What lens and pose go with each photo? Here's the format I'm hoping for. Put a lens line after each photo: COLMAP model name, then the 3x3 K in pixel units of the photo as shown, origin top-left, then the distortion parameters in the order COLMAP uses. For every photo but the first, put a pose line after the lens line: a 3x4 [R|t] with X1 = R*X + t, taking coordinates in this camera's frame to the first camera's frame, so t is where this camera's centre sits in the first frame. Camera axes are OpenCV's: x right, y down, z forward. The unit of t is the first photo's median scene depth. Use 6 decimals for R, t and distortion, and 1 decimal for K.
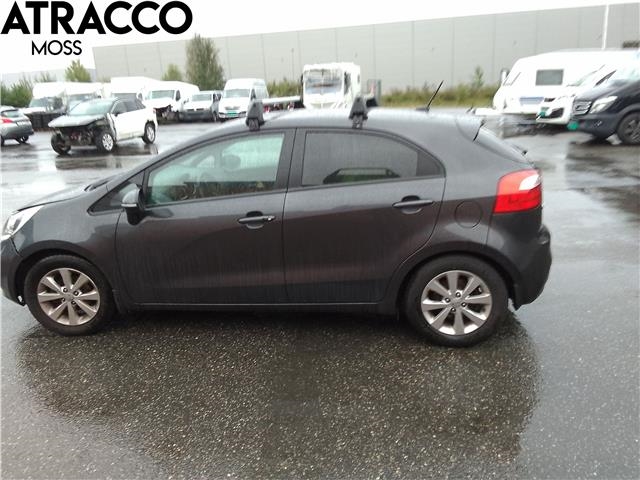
lens RADIAL K [[490.1, 0, 320.0], [0, 490.1, 240.0], [0, 0, 1]] dist [0.015909, 0.003715]
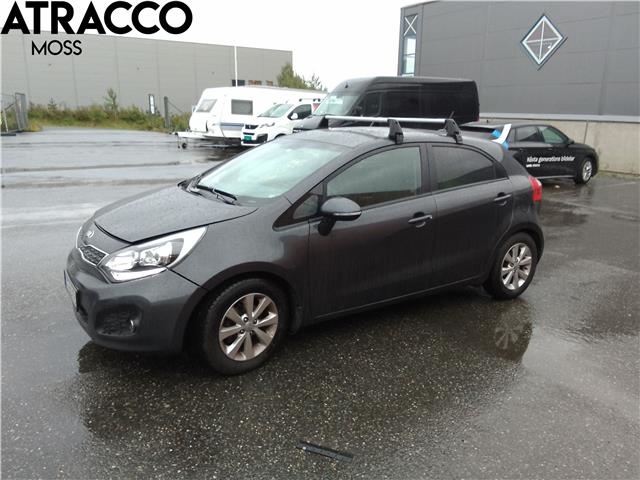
lens RADIAL K [[490.1, 0, 320.0], [0, 490.1, 240.0], [0, 0, 1]] dist [0.015909, 0.003715]
pose [[0.756457, -0.100686, 0.646247, -0.961746], [0.129774, 0.991540, 0.002578, -0.023701], [-0.641040, 0.081916, 0.763124, 0.236128]]
